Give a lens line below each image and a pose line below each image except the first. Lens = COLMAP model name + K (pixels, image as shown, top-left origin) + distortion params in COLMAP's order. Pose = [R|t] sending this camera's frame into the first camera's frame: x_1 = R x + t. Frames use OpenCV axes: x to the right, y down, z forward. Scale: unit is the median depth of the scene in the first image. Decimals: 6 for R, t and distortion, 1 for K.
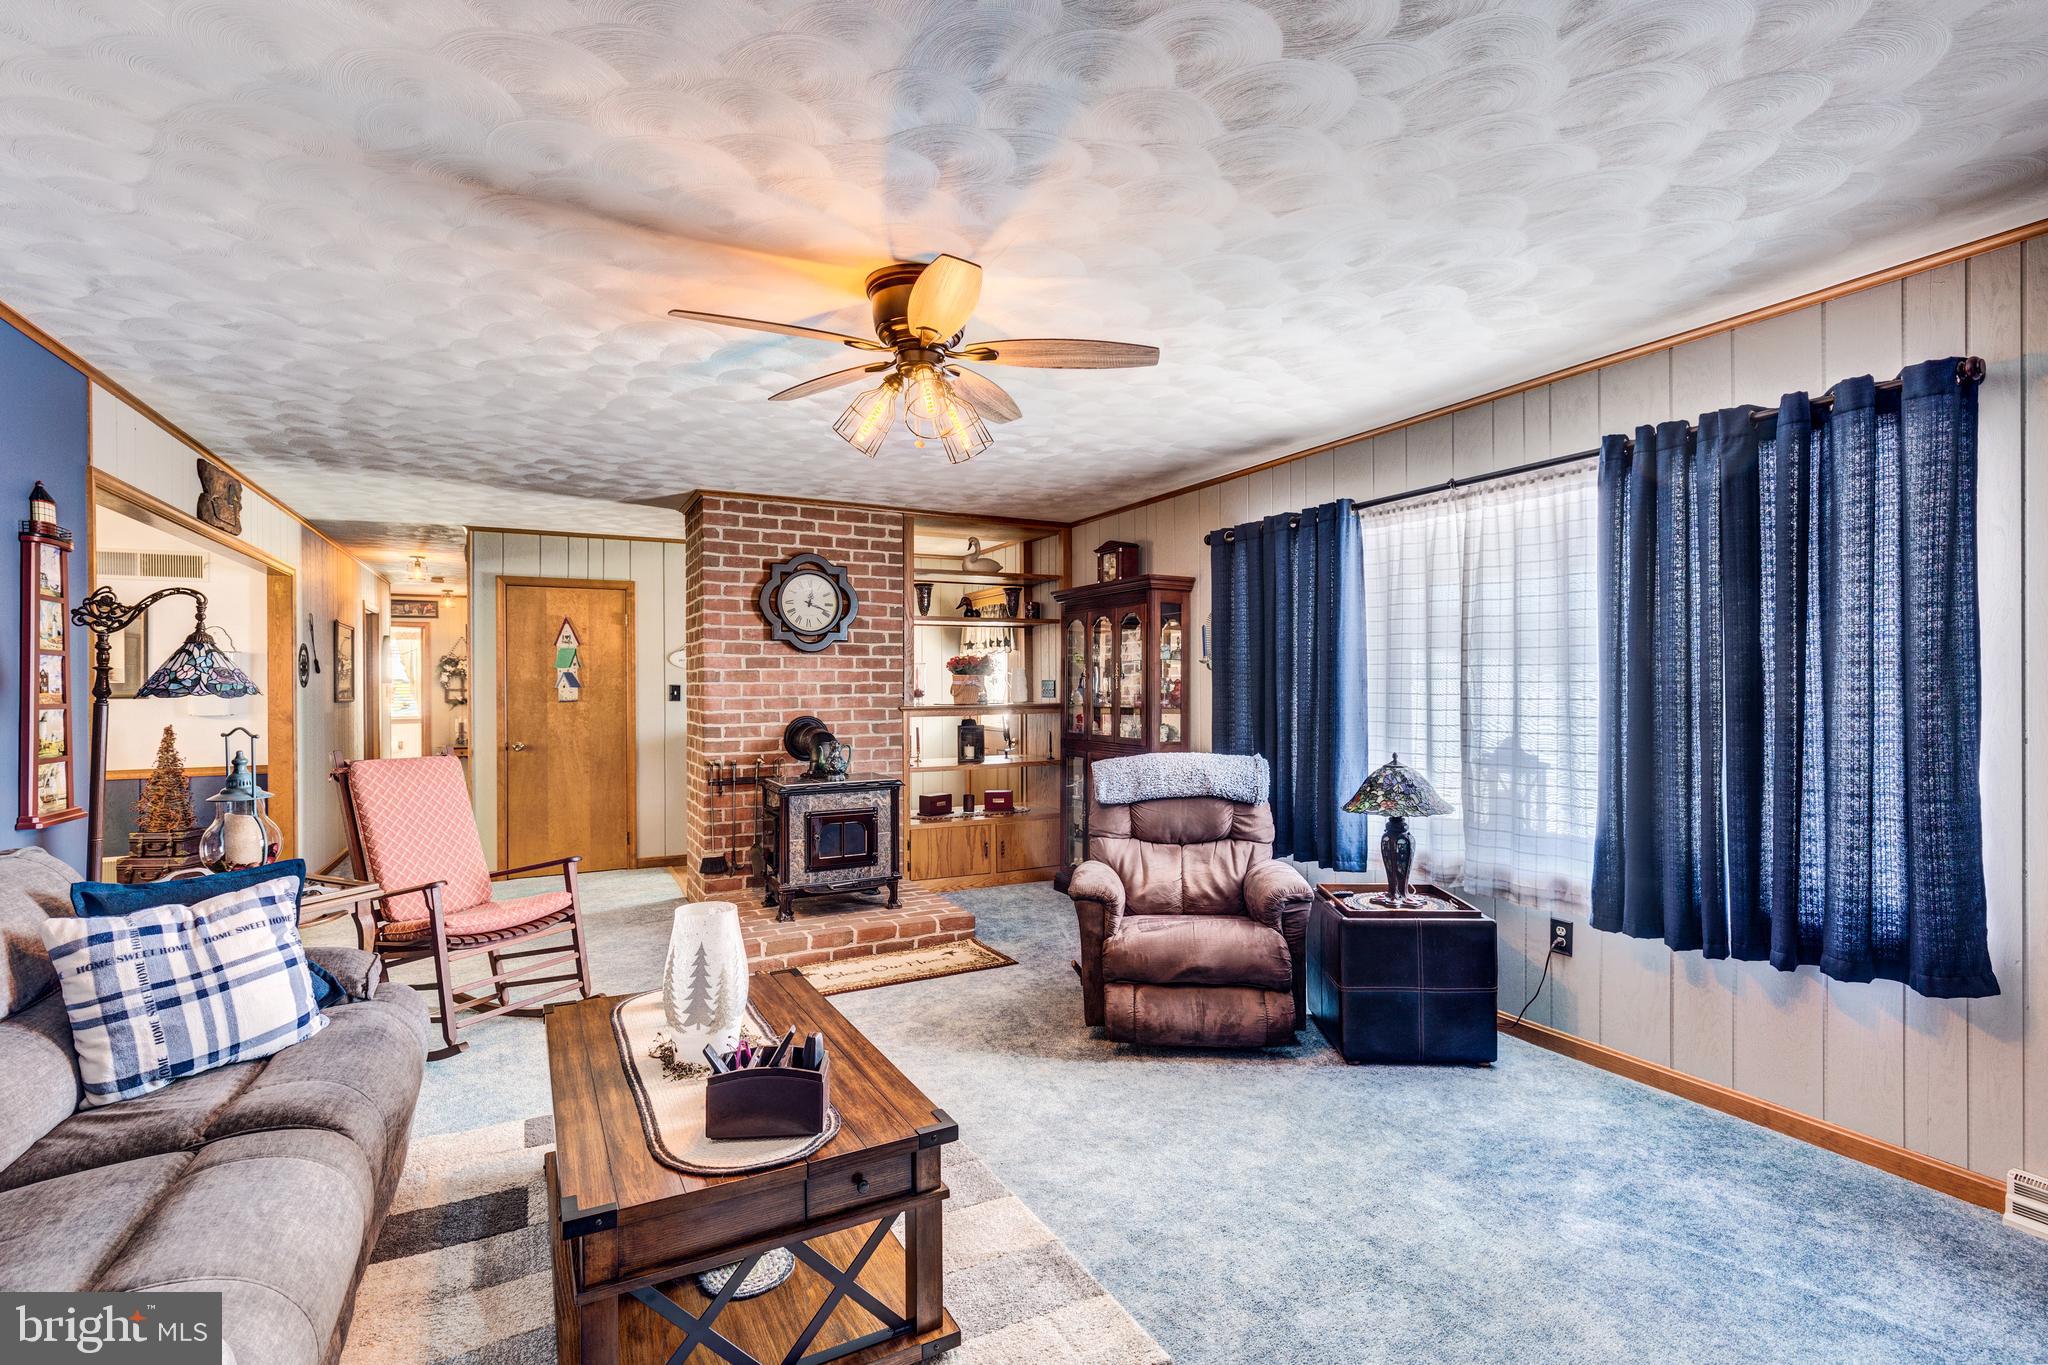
lens RADIAL K [[906.0, 0, 1014.5], [0, 906.0, 673.7], [0, 0, 1]] dist [0.021912, -0.000335]
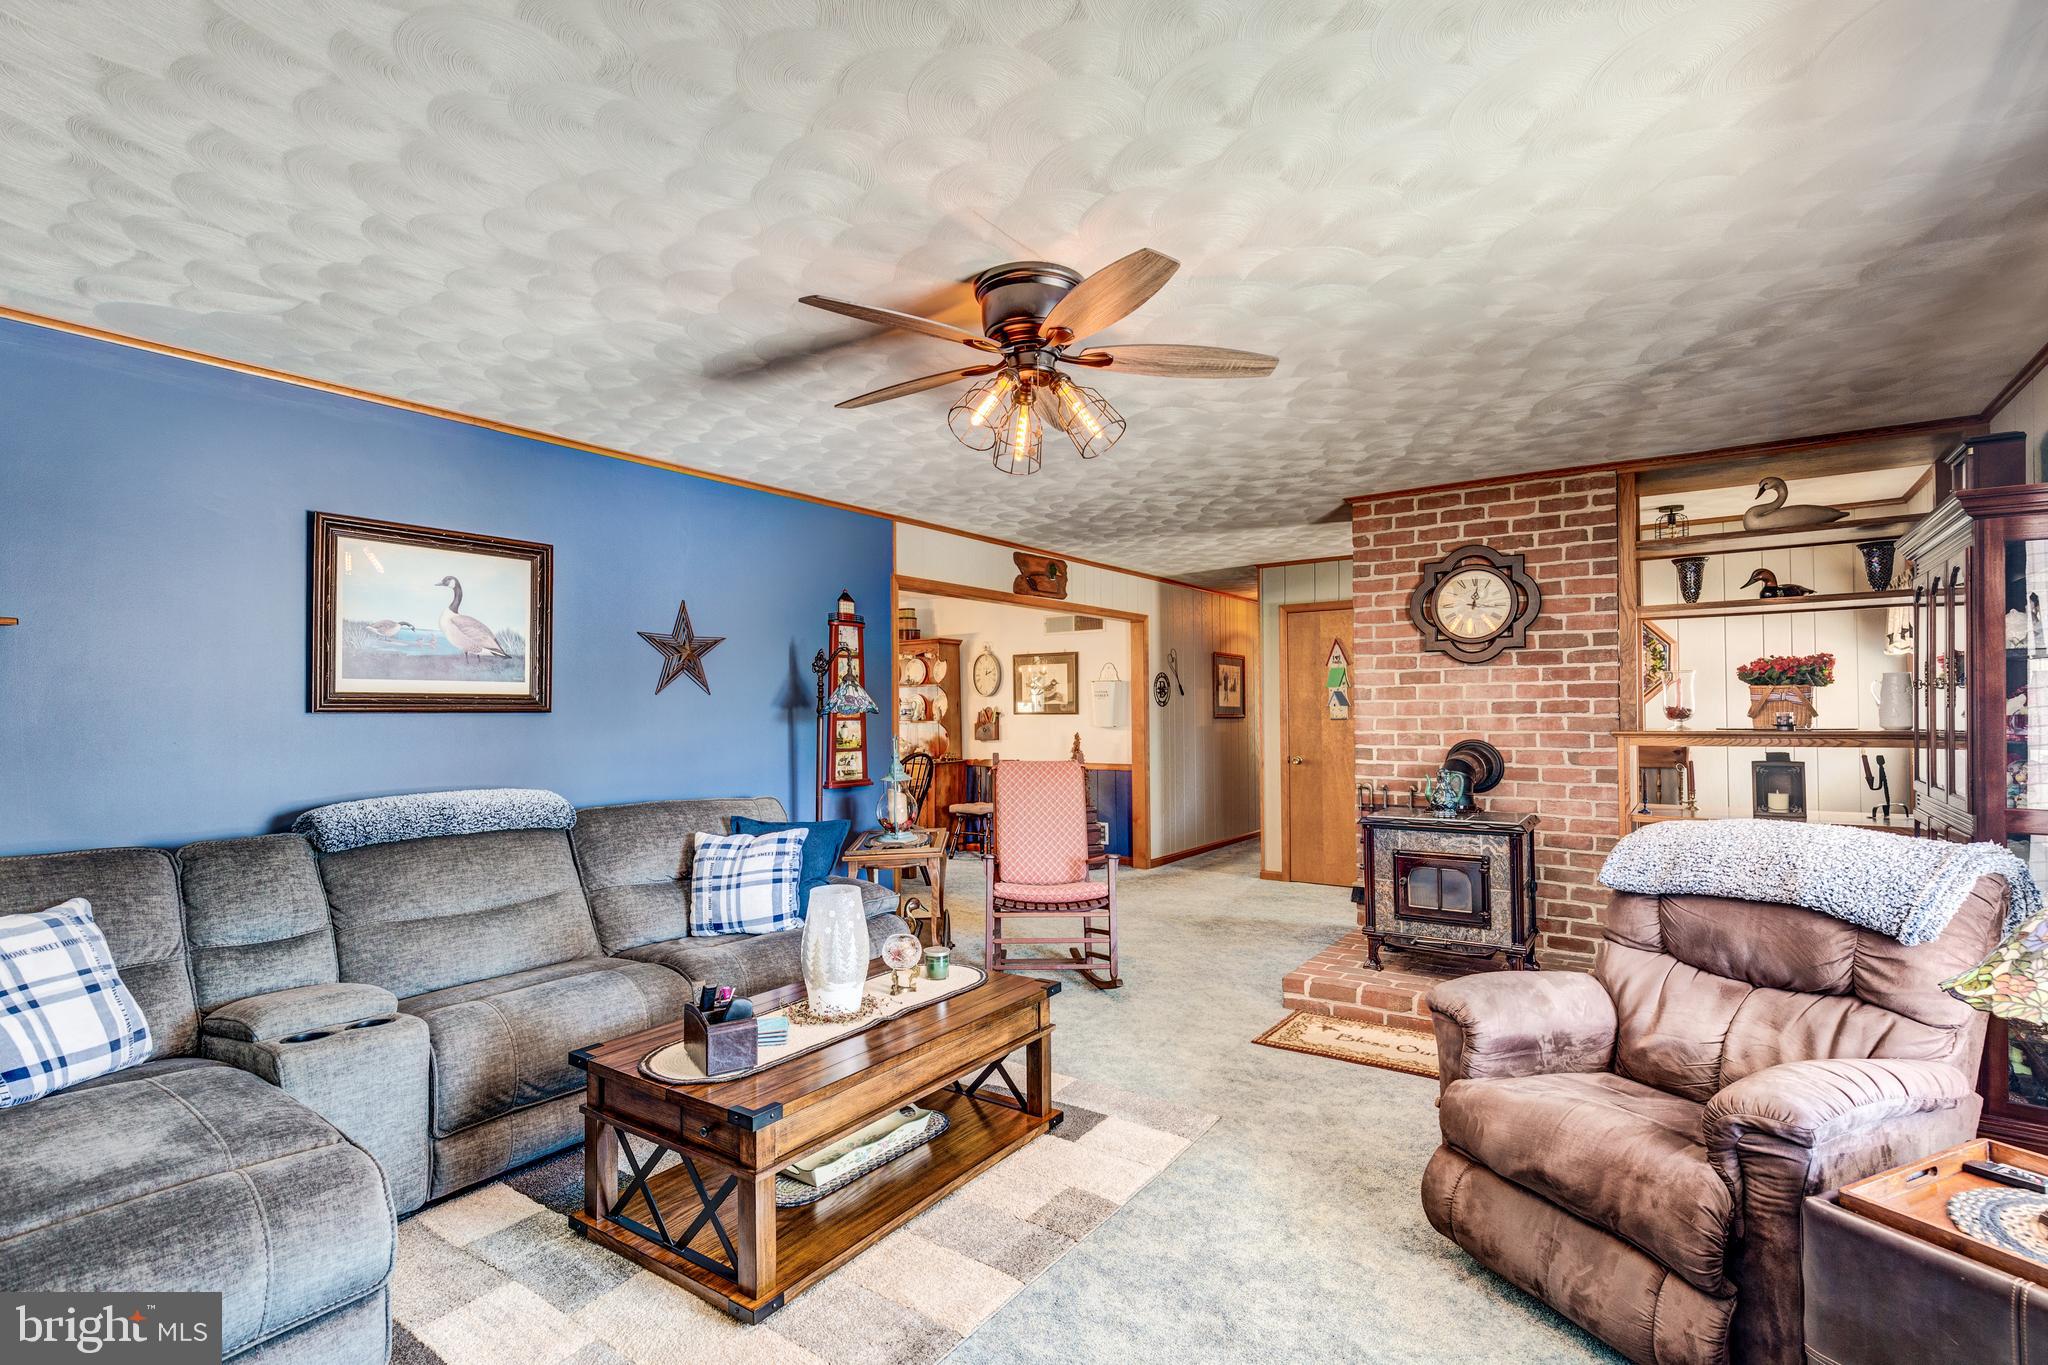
lens RADIAL K [[915.3, 0, 1024.2], [0, 915.3, 689.0], [0, 0, 1]] dist [0.006857, -0.000345]
pose [[0.496072, -0.019699, -0.868058, 0.304805], [0.017660, 0.999765, -0.012595, 0.003346], [0.868102, -0.009081, 0.496303, 0.220044]]
